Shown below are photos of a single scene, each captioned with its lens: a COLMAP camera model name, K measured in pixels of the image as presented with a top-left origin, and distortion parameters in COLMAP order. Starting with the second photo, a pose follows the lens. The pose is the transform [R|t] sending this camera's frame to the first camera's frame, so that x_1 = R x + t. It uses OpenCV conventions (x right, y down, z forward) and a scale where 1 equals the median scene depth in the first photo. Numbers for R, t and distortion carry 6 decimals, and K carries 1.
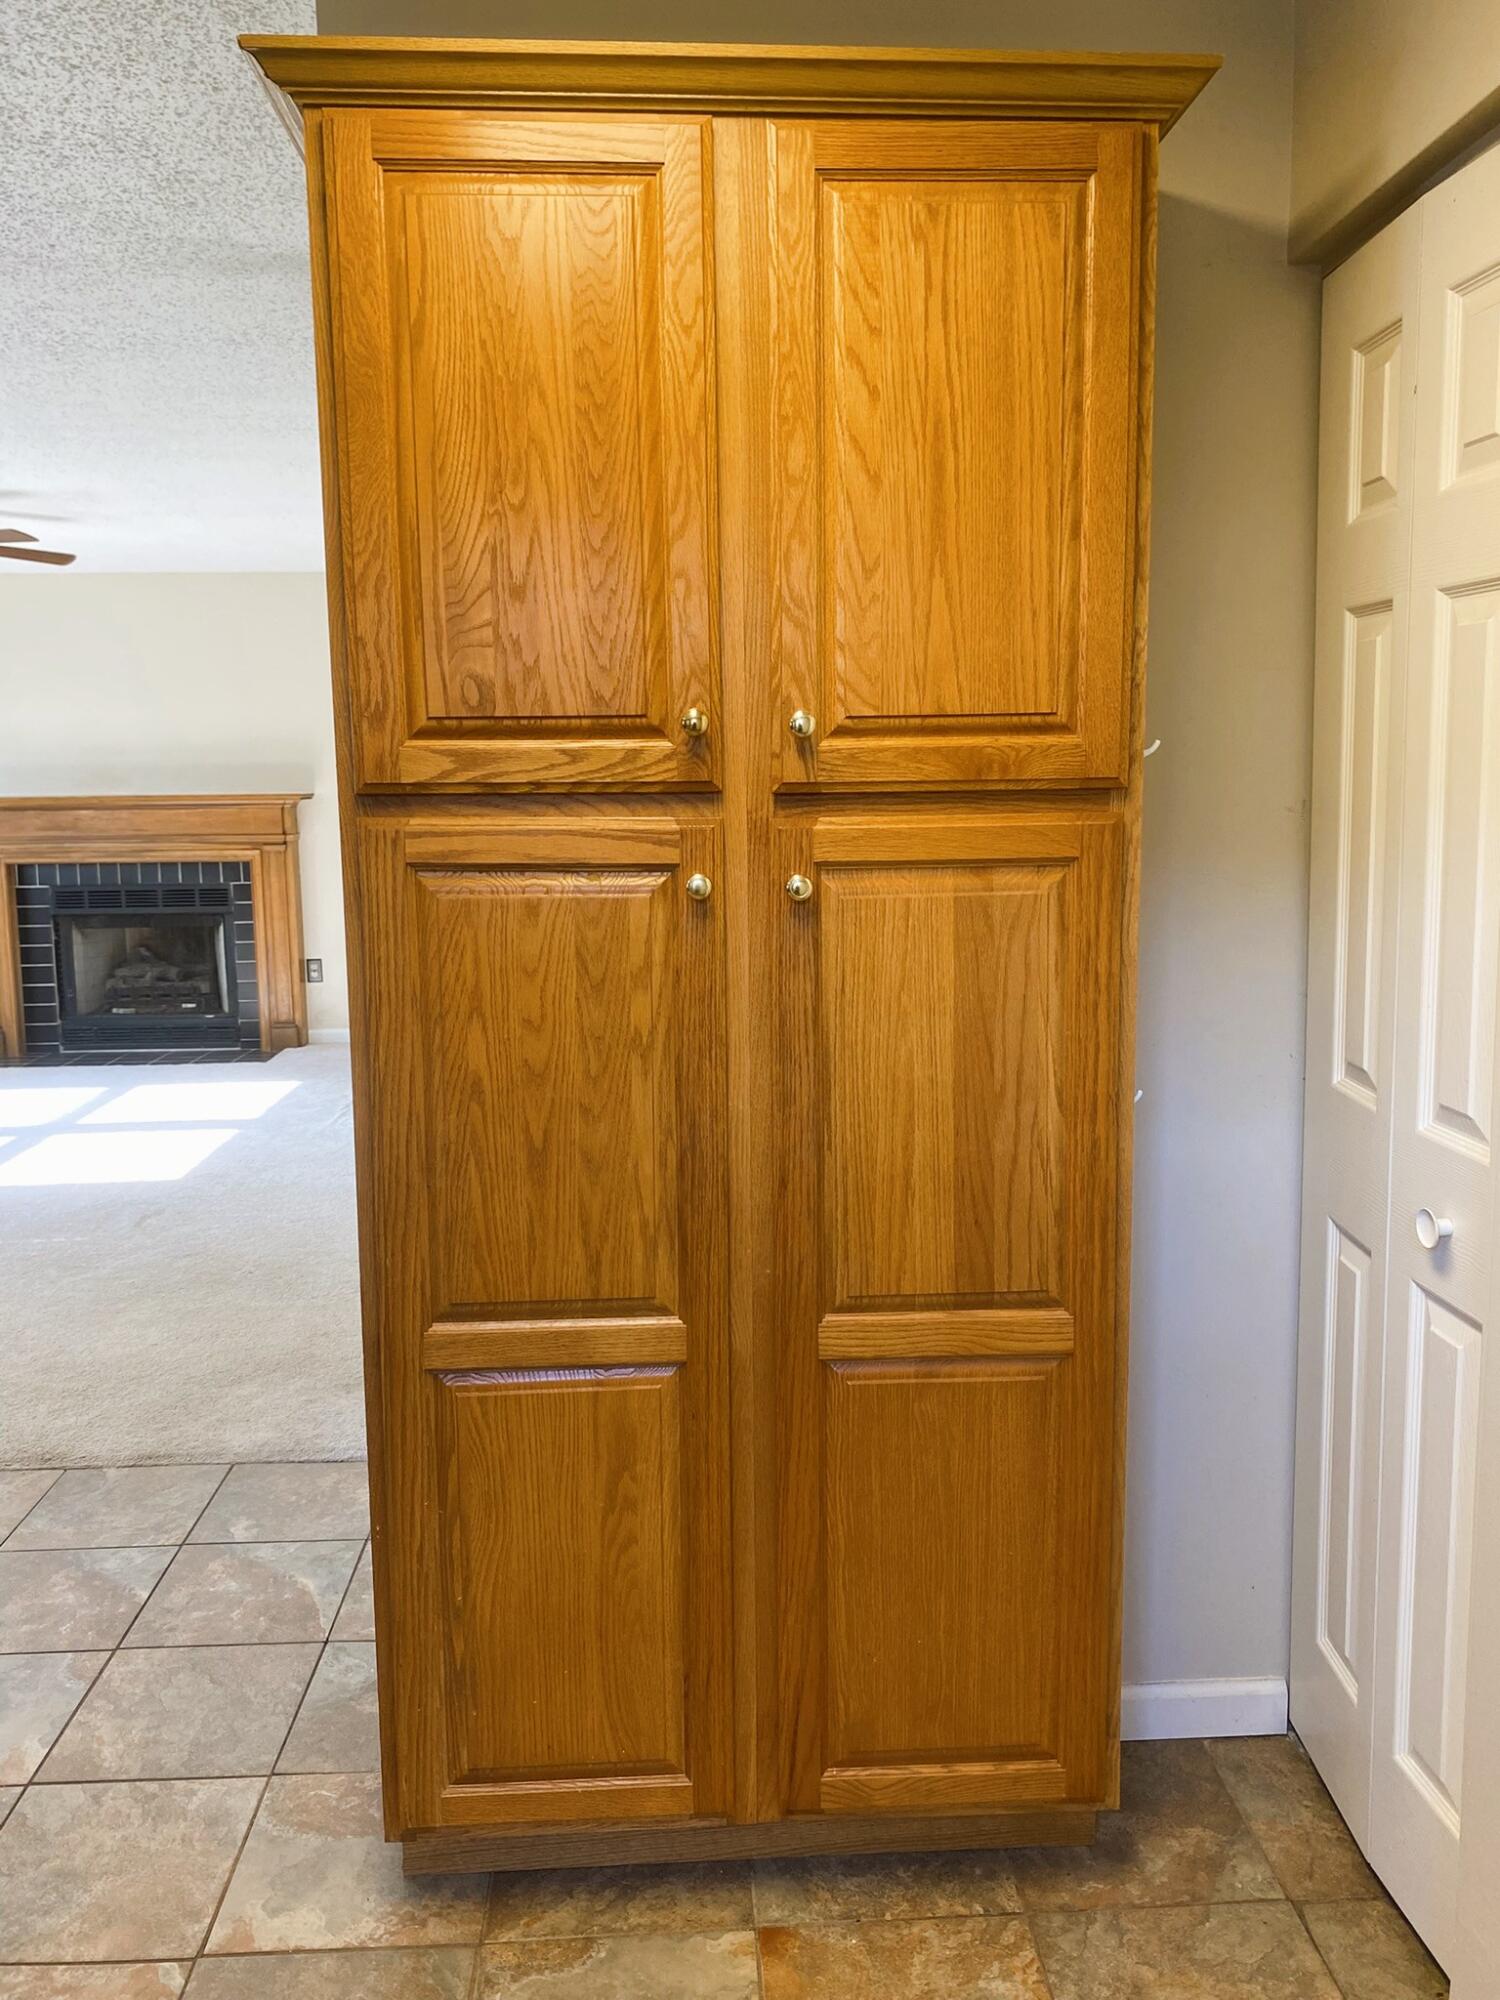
lens RADIAL K [[1524.5, 0, 742.7], [0, 1524.5, 980.8], [0, 0, 1]] dist [0.004597, 0.000057]
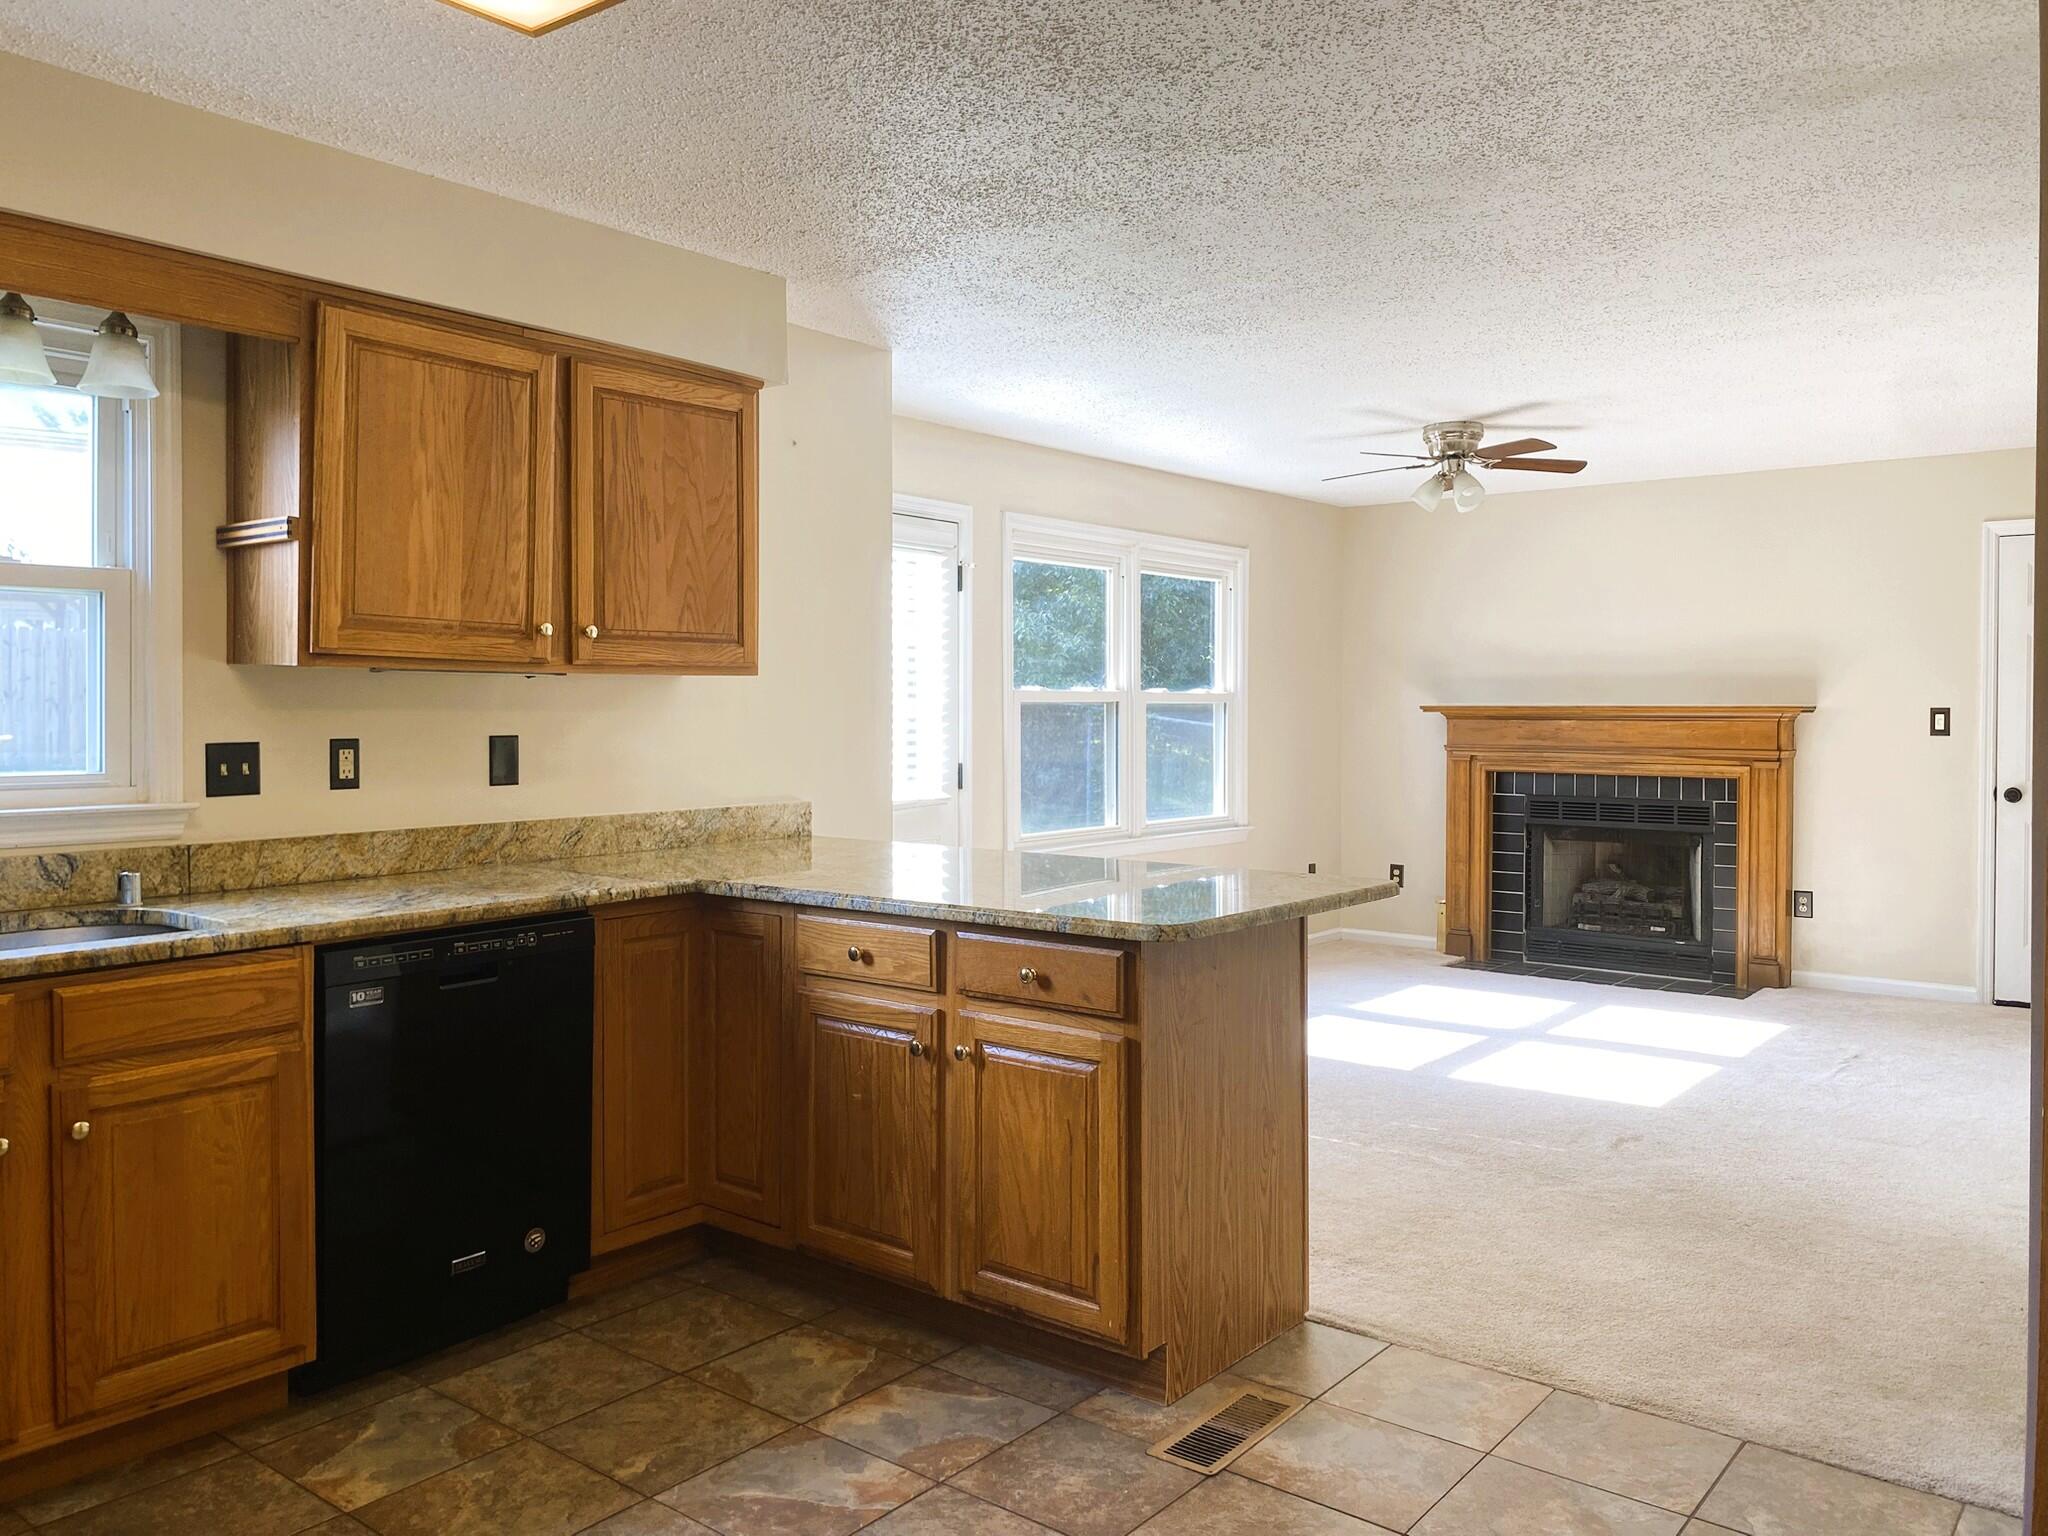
lens RADIAL K [[1561.1, 0, 1021.0], [0, 1561.1, 750.7], [0, 0, 1]] dist [0.004597, 0.000057]
pose [[0.748895, 0.028952, -0.662056, -0.023573], [-0.097220, 0.993036, -0.066545, 0.010096], [0.655519, 0.114200, 0.746494, 0.010518]]
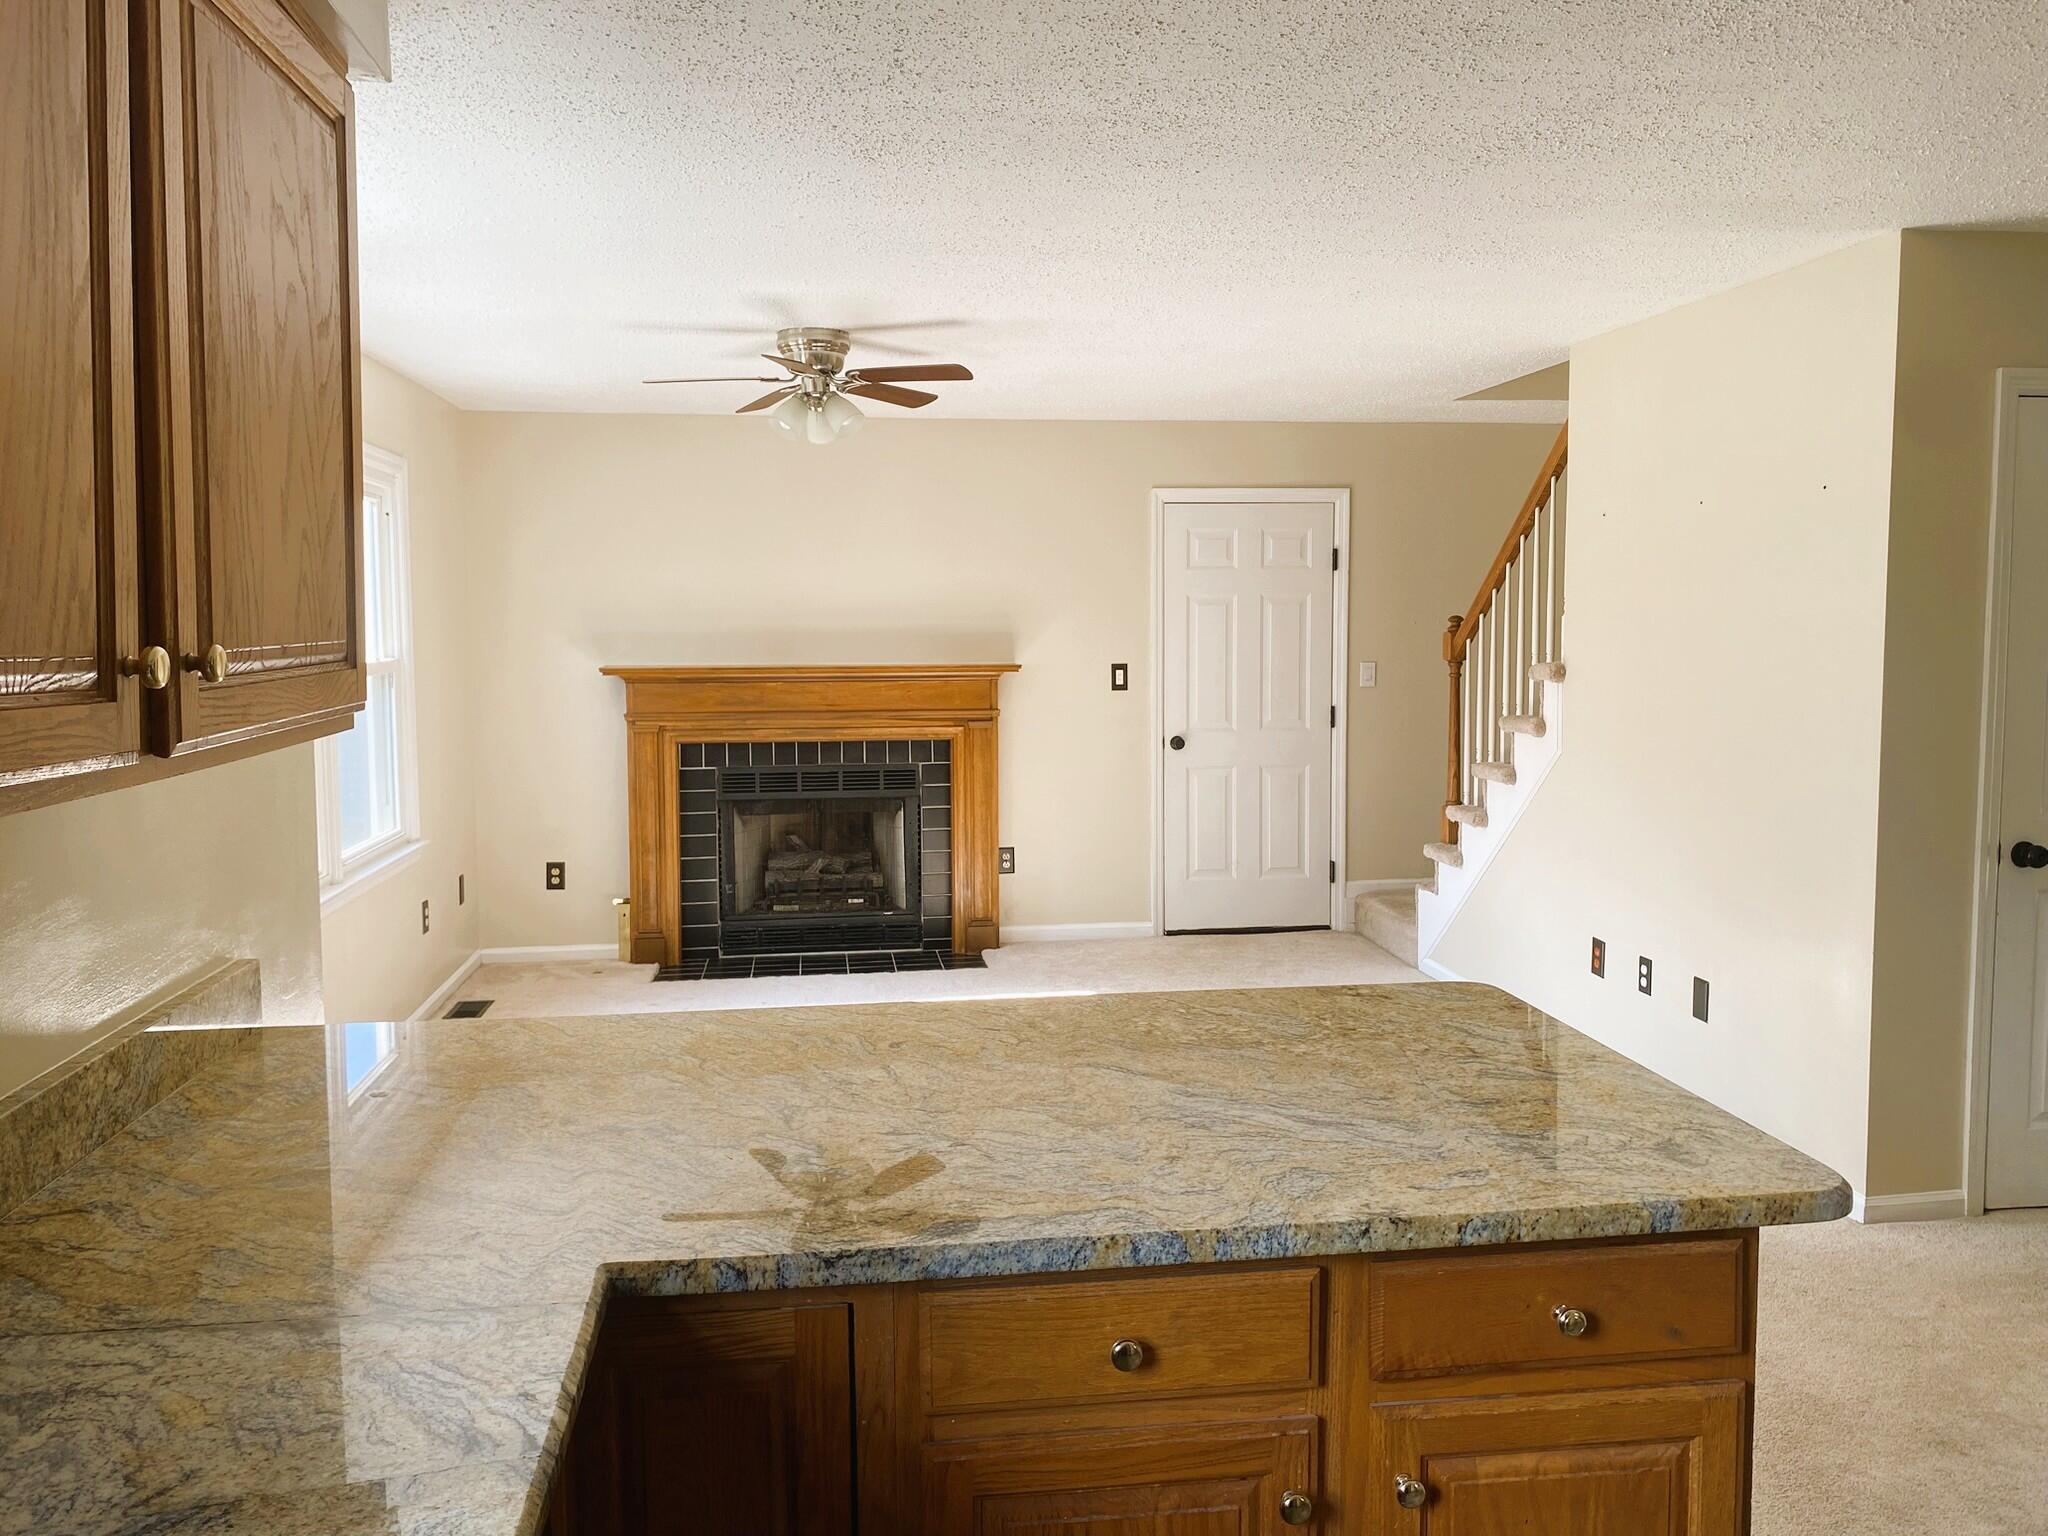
lens RADIAL K [[1561.1, 0, 1139.9], [0, 1561.1, 769.6], [0, 0, 1]] dist [0.004597, 0.000057]
pose [[0.995987, -0.003619, 0.089421, -0.301837], [0.007655, 0.998965, -0.044836, -0.019611], [-0.089166, 0.045341, 0.994984, 0.087127]]
